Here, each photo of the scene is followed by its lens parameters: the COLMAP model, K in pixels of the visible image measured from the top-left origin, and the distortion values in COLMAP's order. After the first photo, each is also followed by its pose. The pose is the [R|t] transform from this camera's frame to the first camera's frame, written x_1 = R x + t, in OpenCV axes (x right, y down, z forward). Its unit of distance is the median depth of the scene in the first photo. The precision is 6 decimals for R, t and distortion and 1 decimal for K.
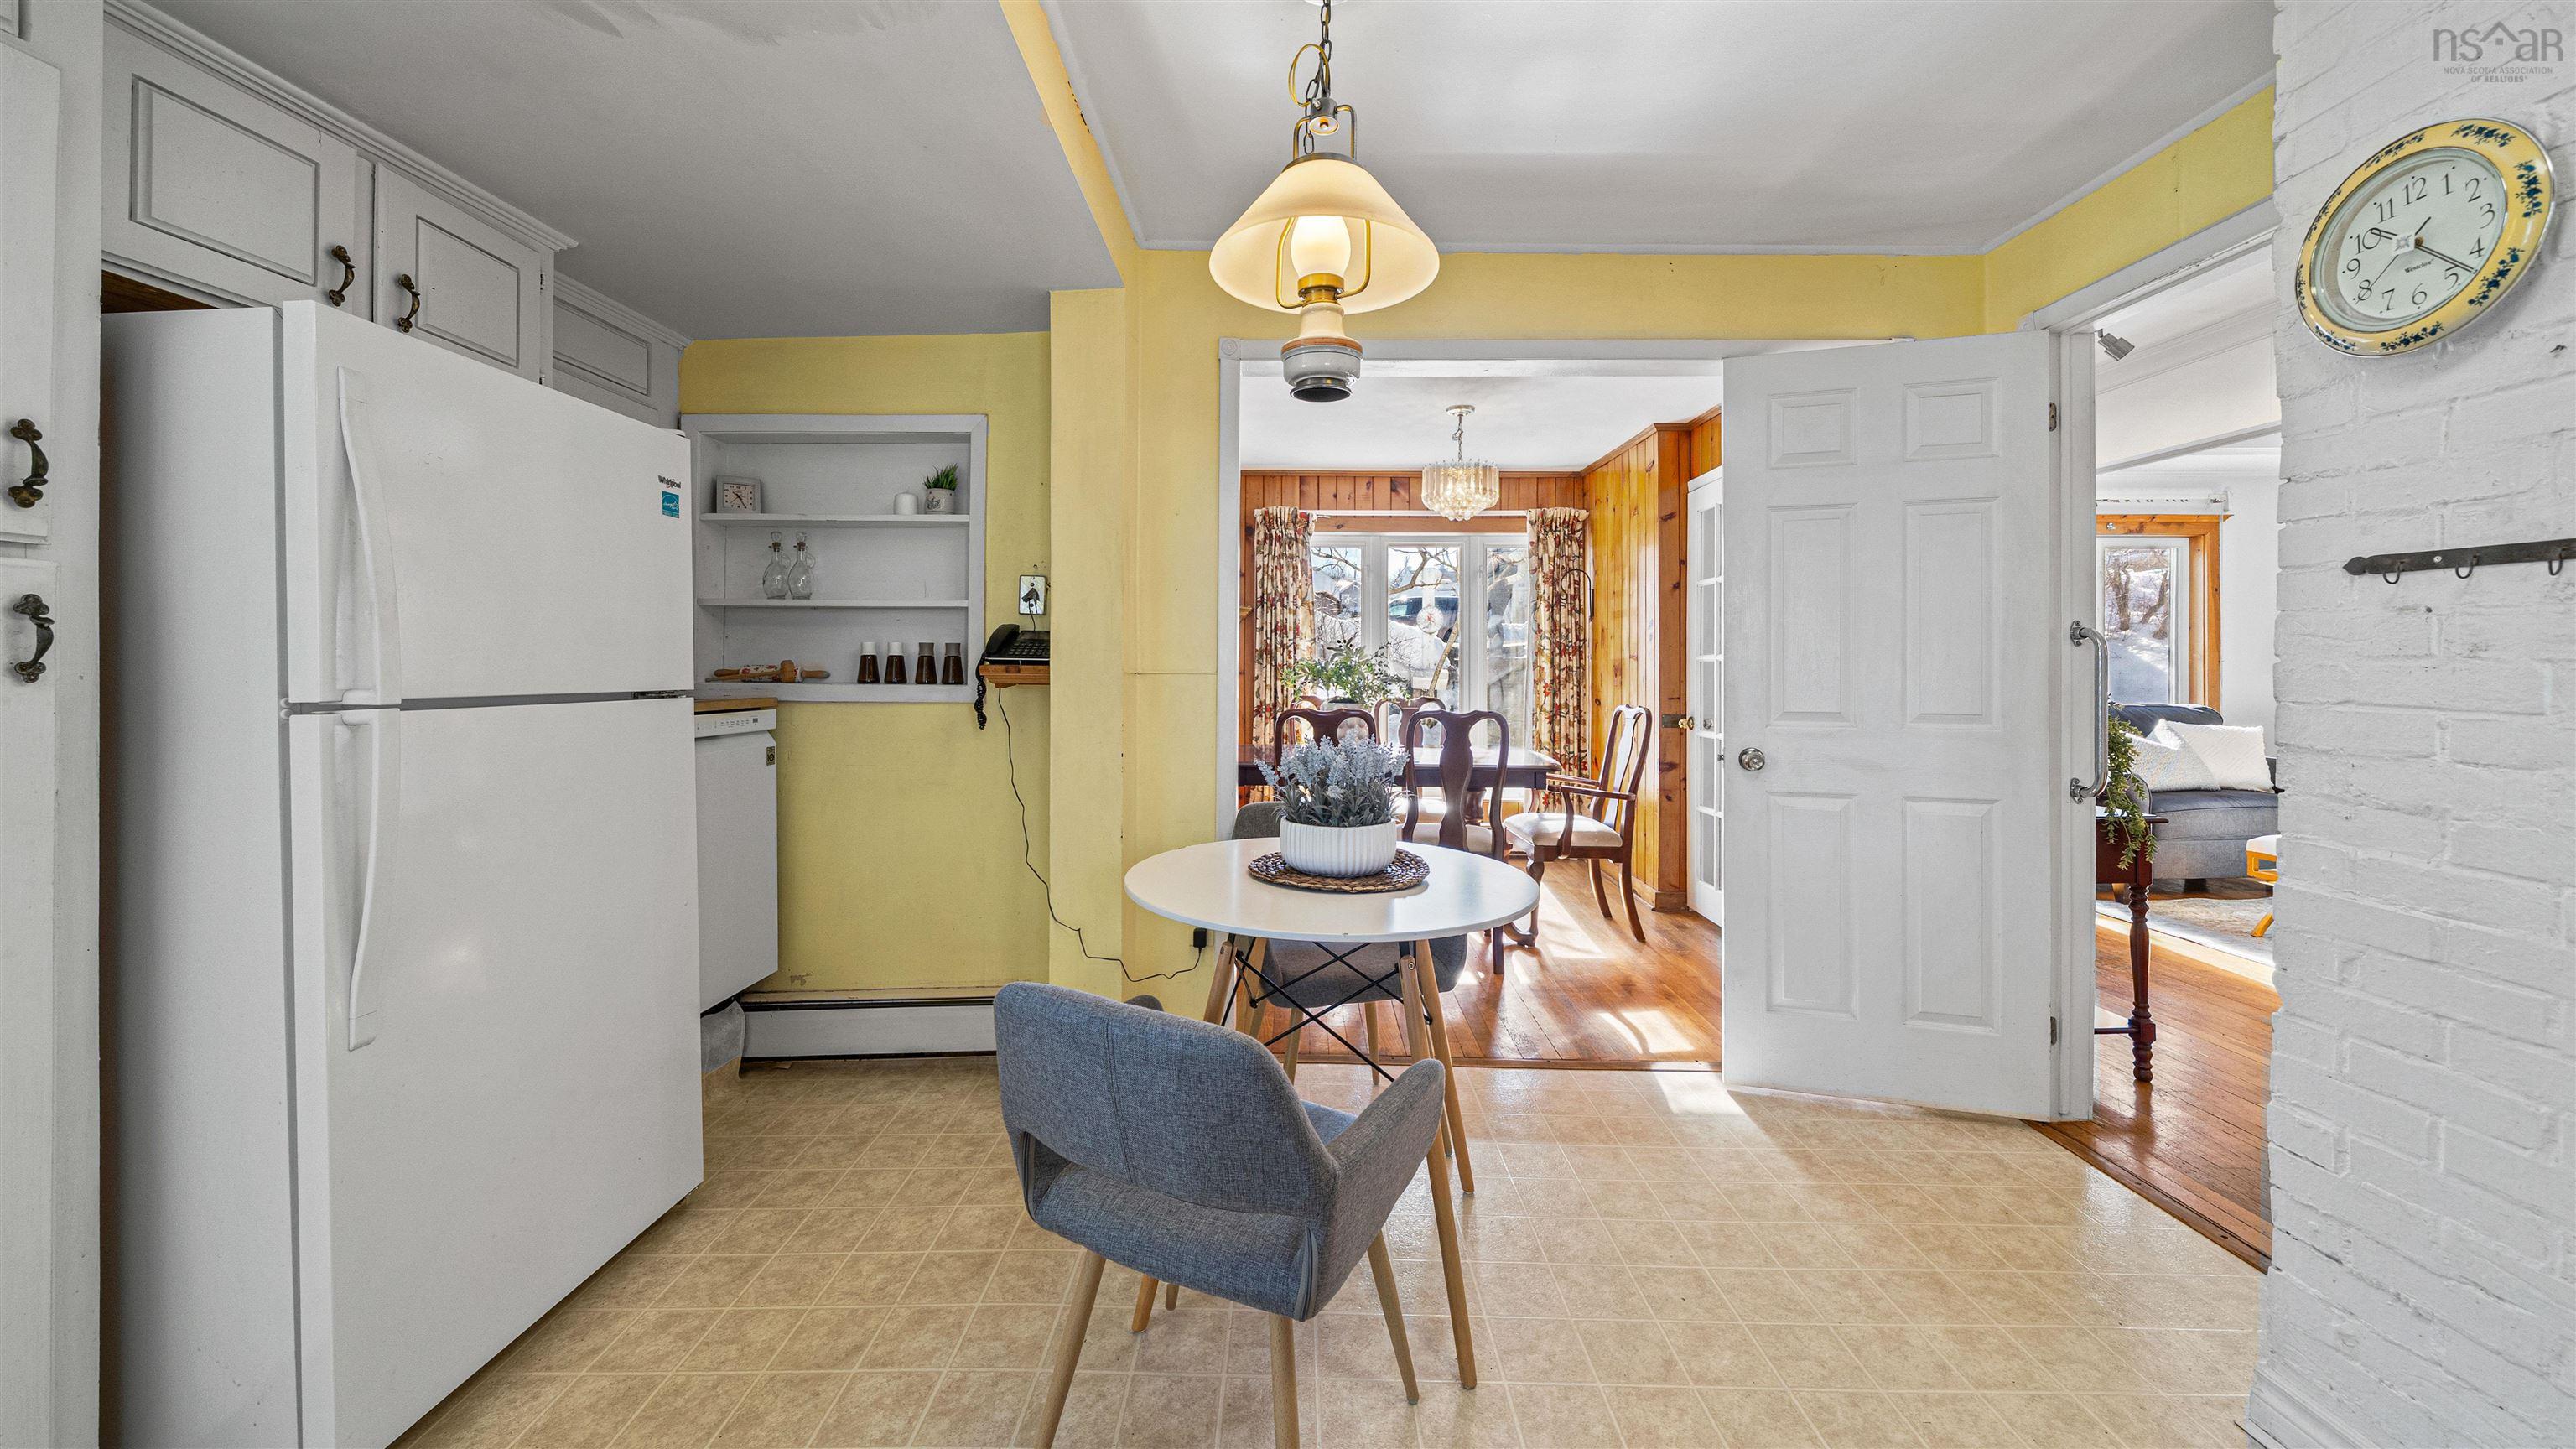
lens RADIAL K [[916.0, 0, 1268.1], [0, 916.0, 669.4], [0, 0, 1]] dist [-0.005602, 0.000355]
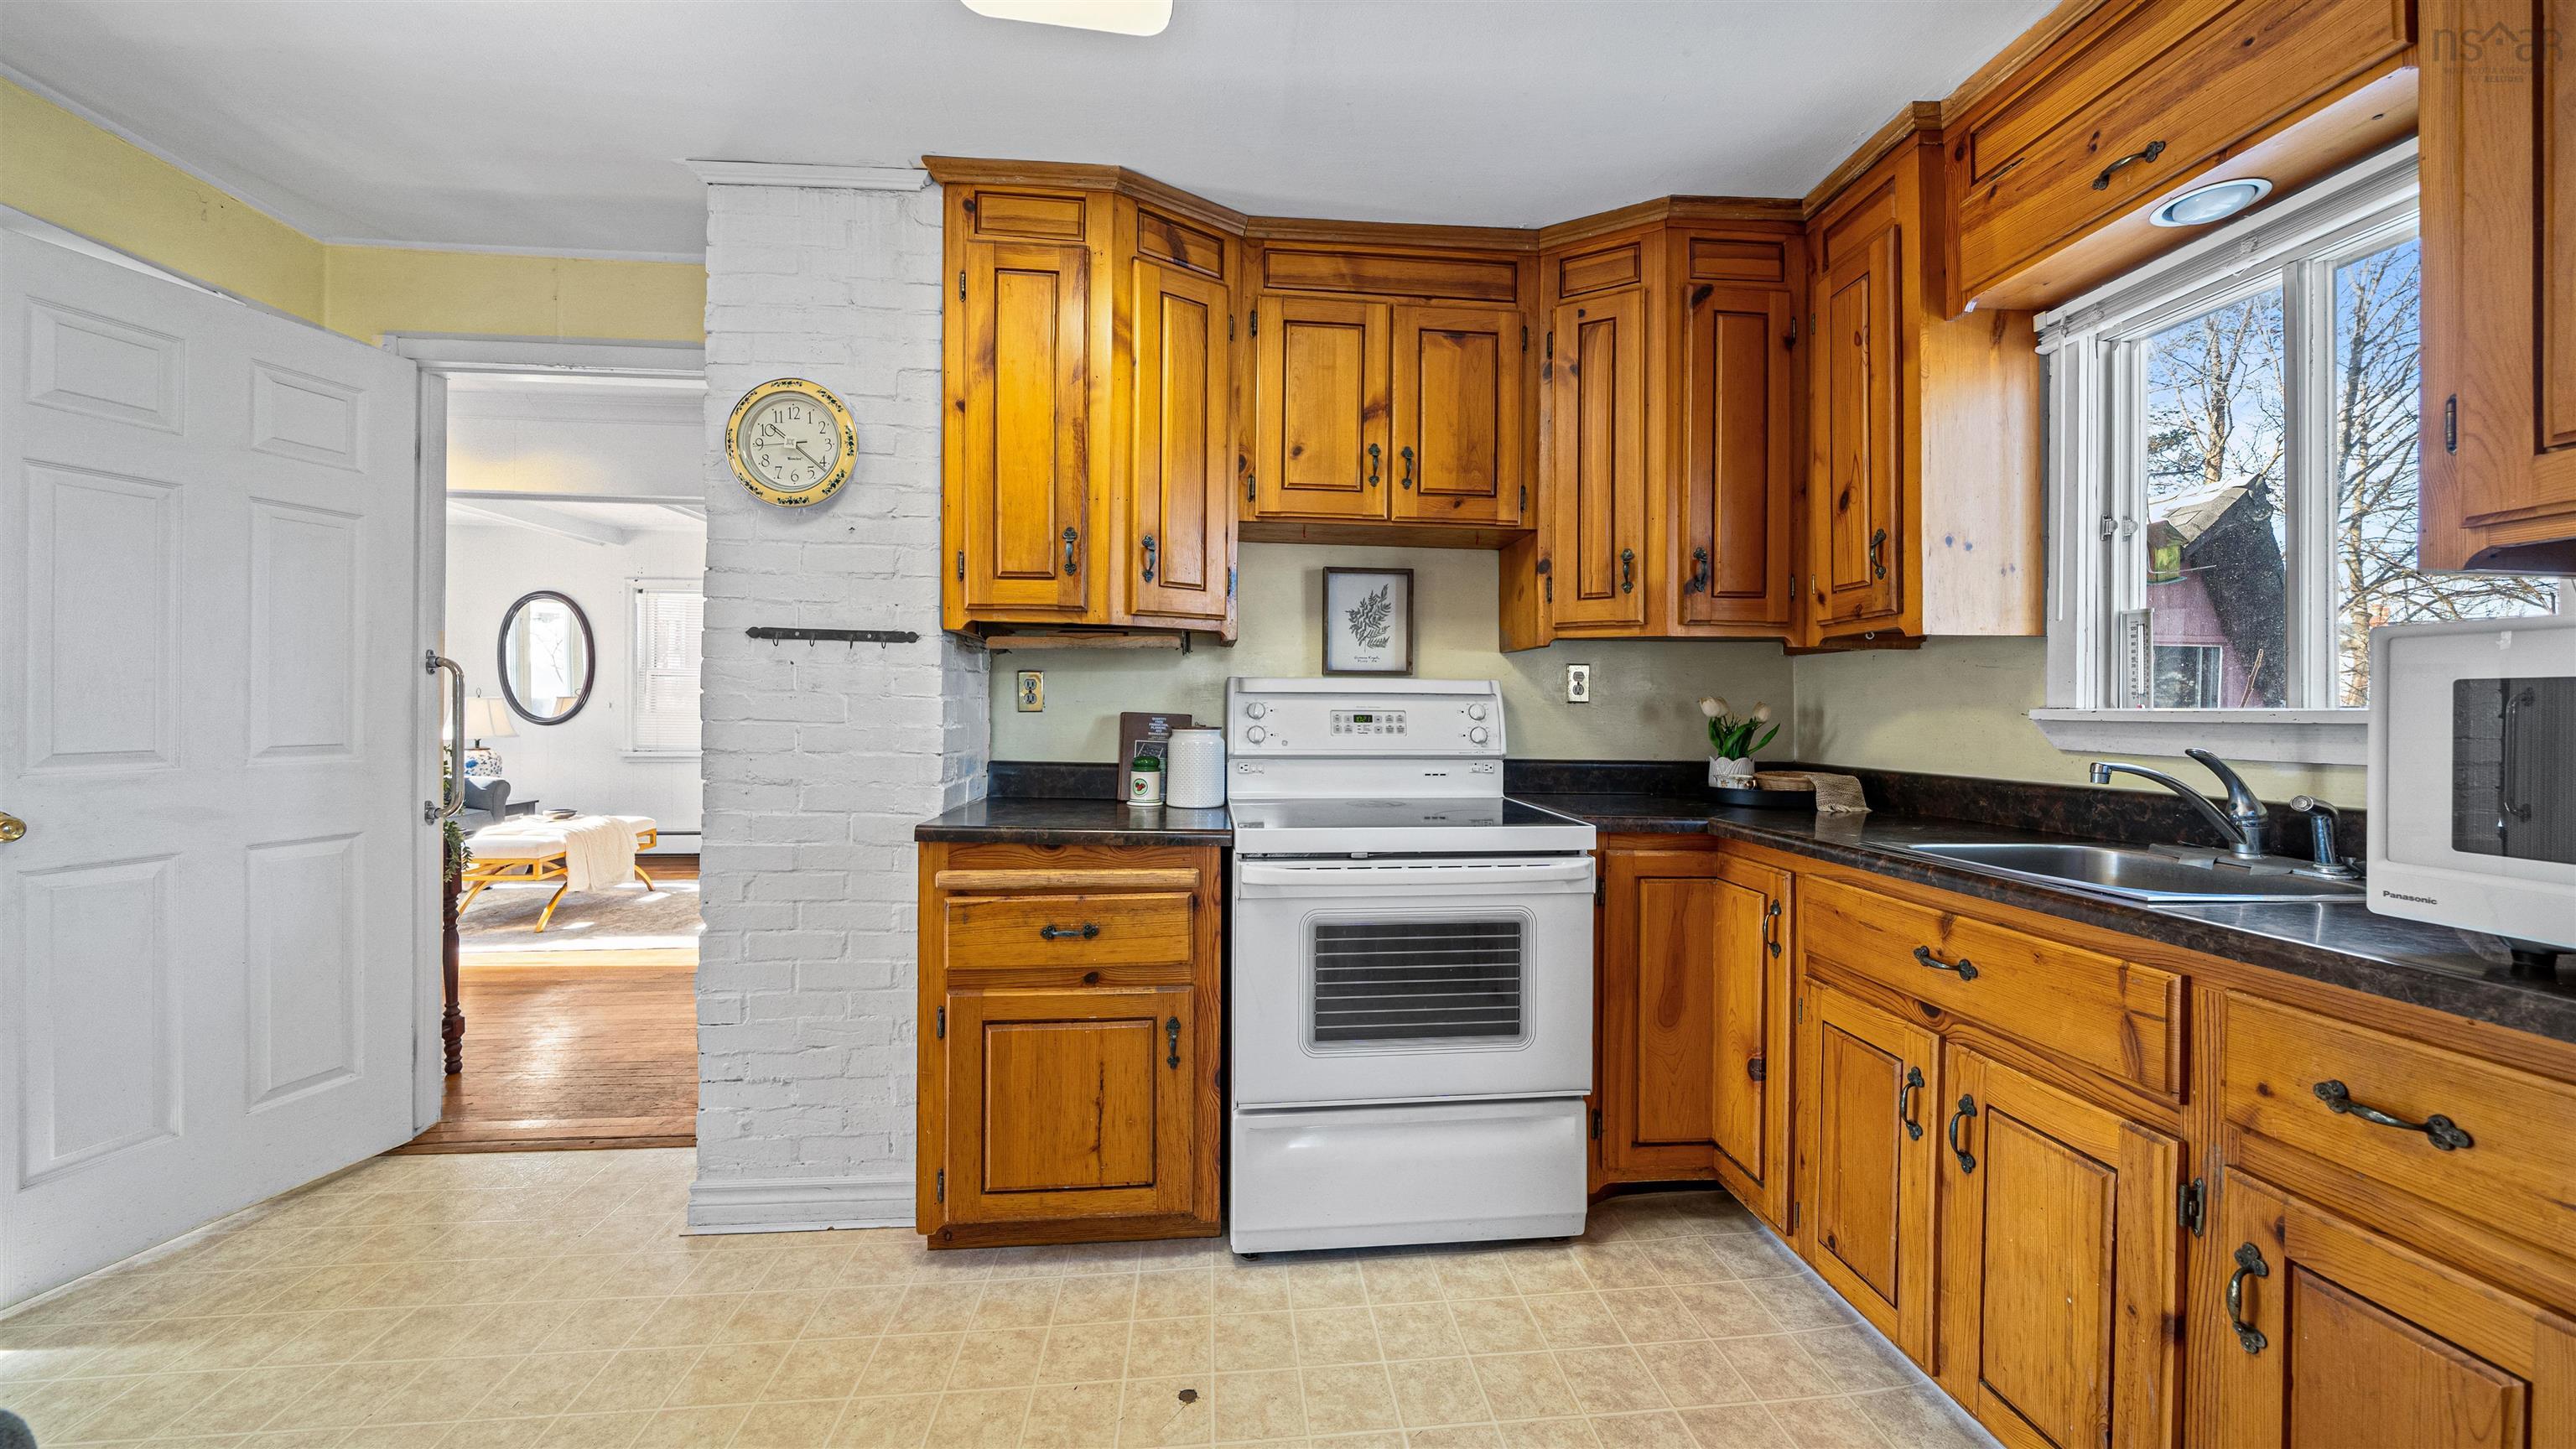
lens RADIAL K [[916.0, 0, 1296.7], [0, 916.0, 700.3], [0, 0, 1]] dist [-0.005602, 0.000355]
pose [[-0.120543, 0.000714, 0.992708, -0.260386], [-0.005965, 0.999981, -0.001444, 0.000354], [-0.992690, -0.006095, -0.120537, 0.137263]]
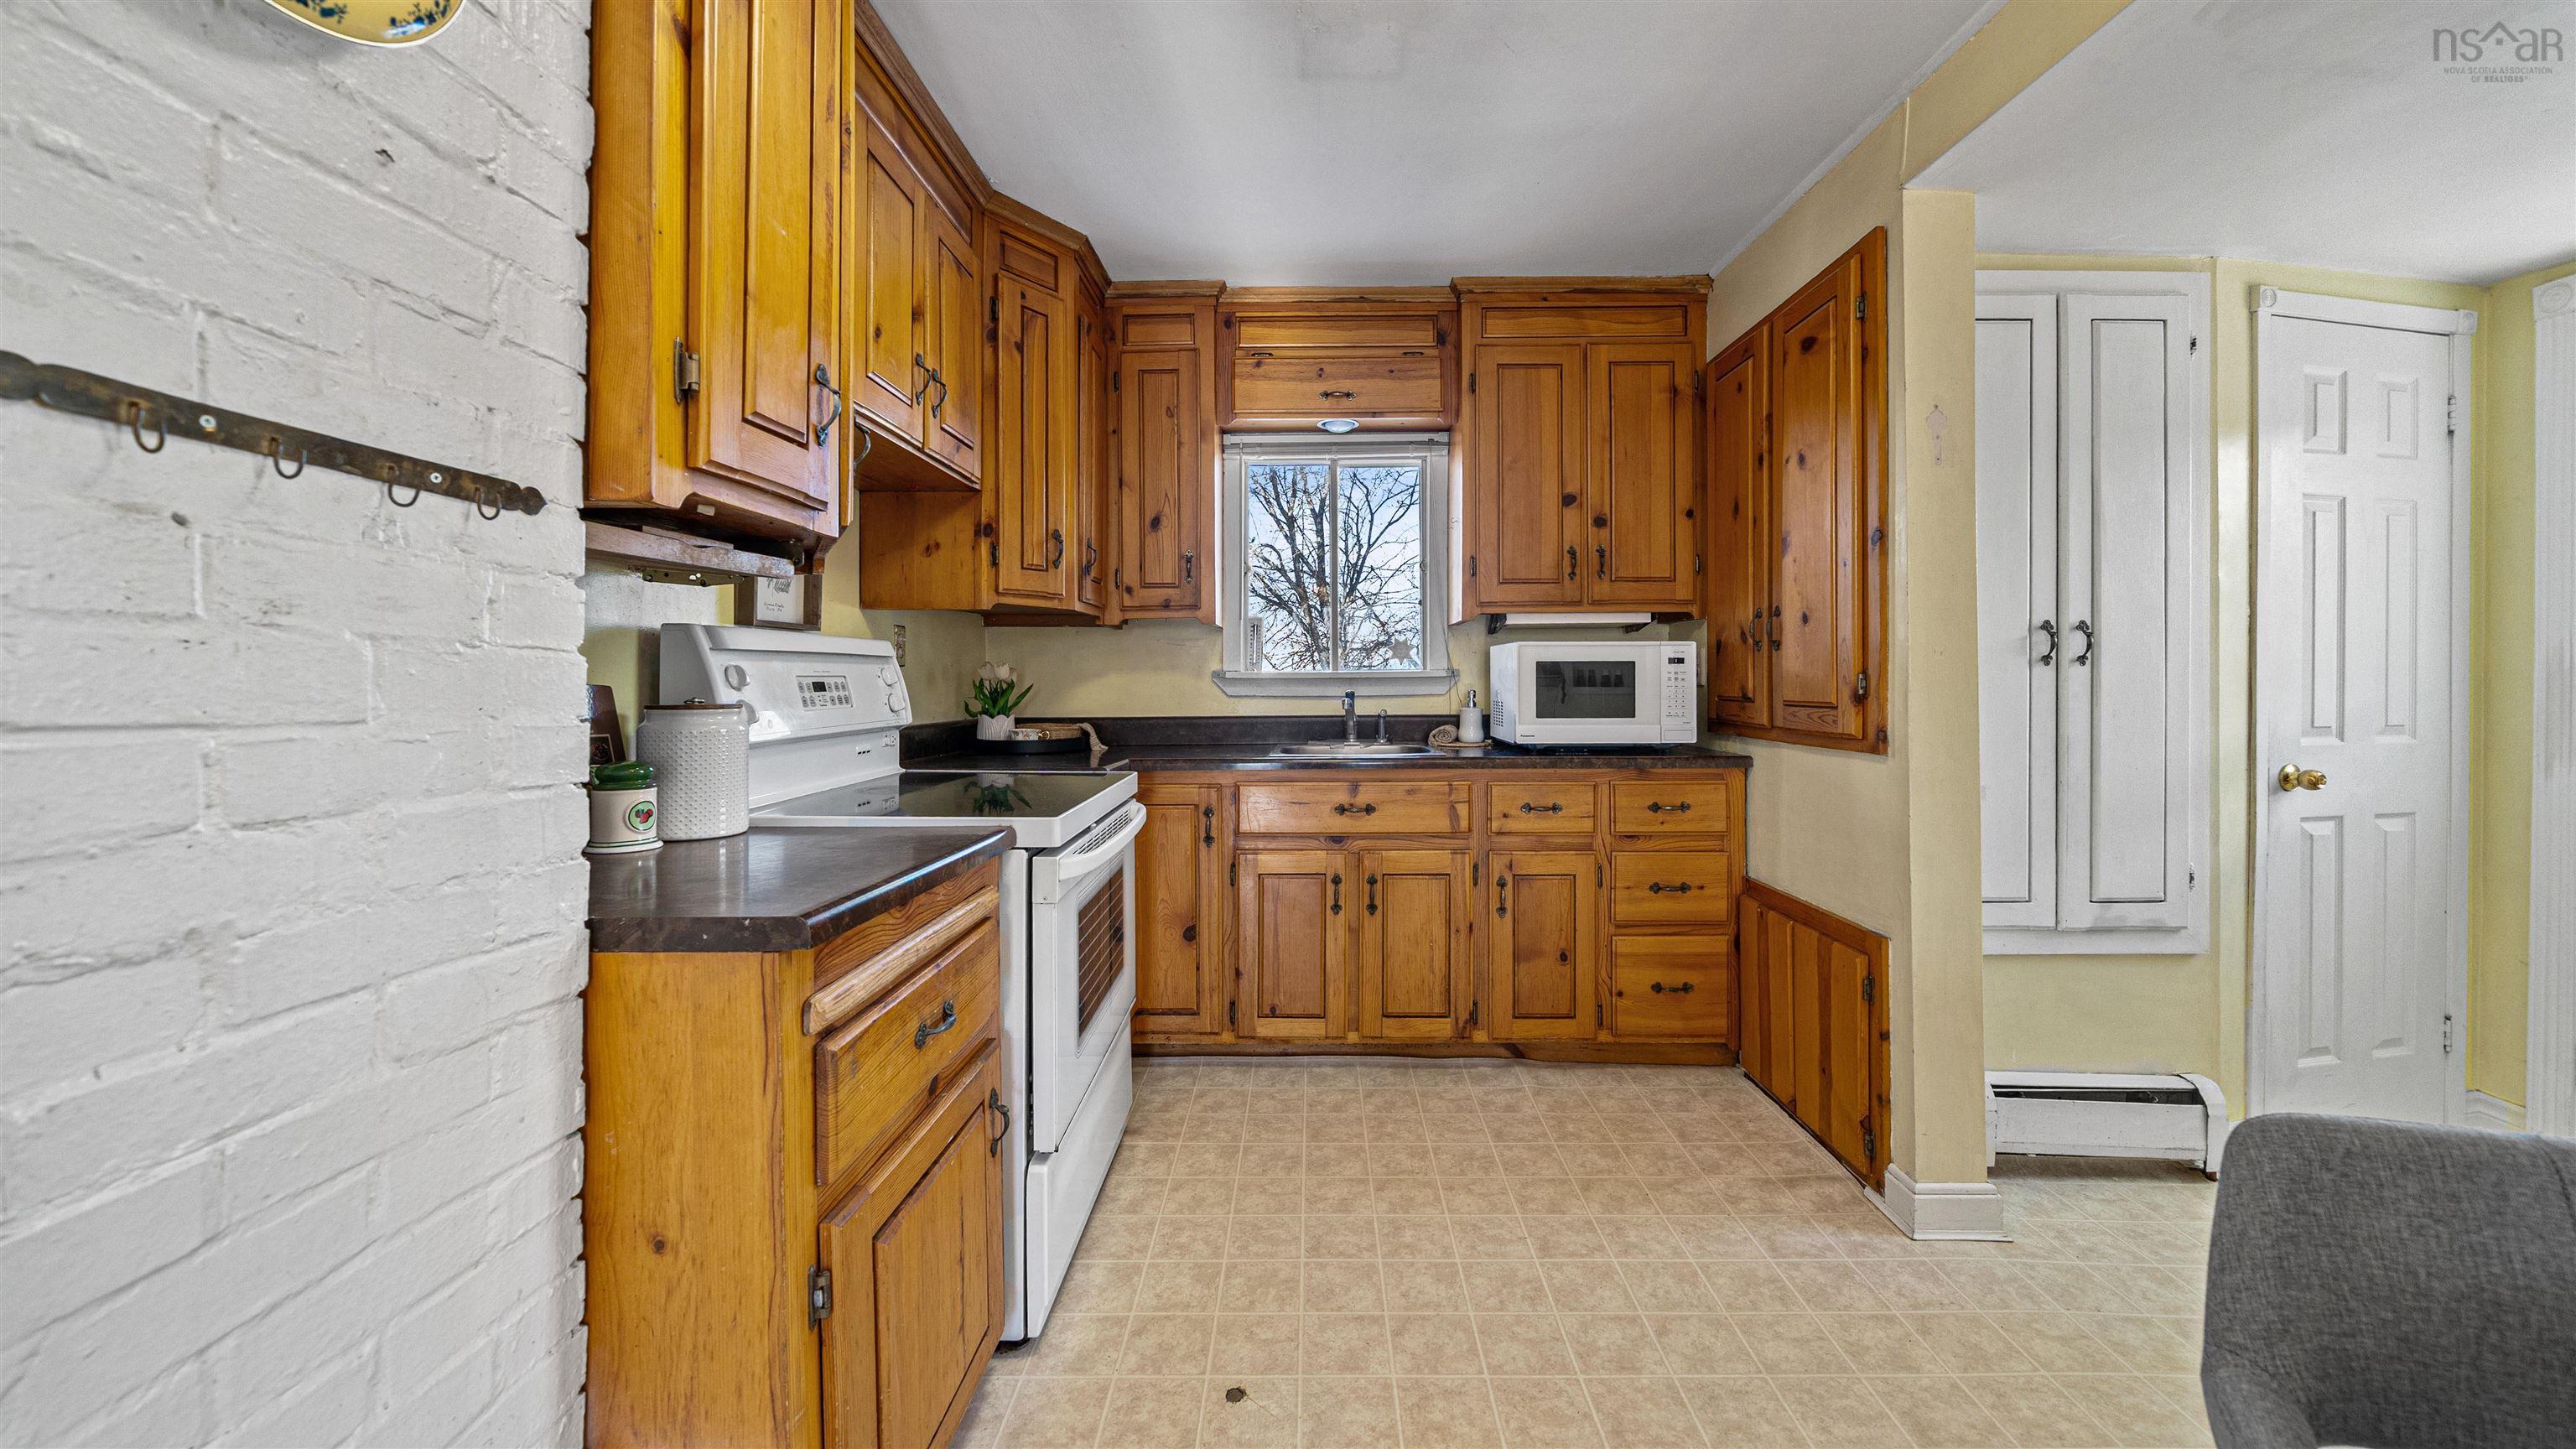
lens RADIAL K [[916.0, 0, 1334.9], [0, 916.0, 673.8], [0, 0, 1]] dist [-0.005602, 0.000355]
pose [[-0.999617, -0.003430, -0.027455, 0.341914], [-0.003428, 0.999994, -0.000128, 0.006398], [0.027456, -0.000034, -0.999623, 0.748321]]
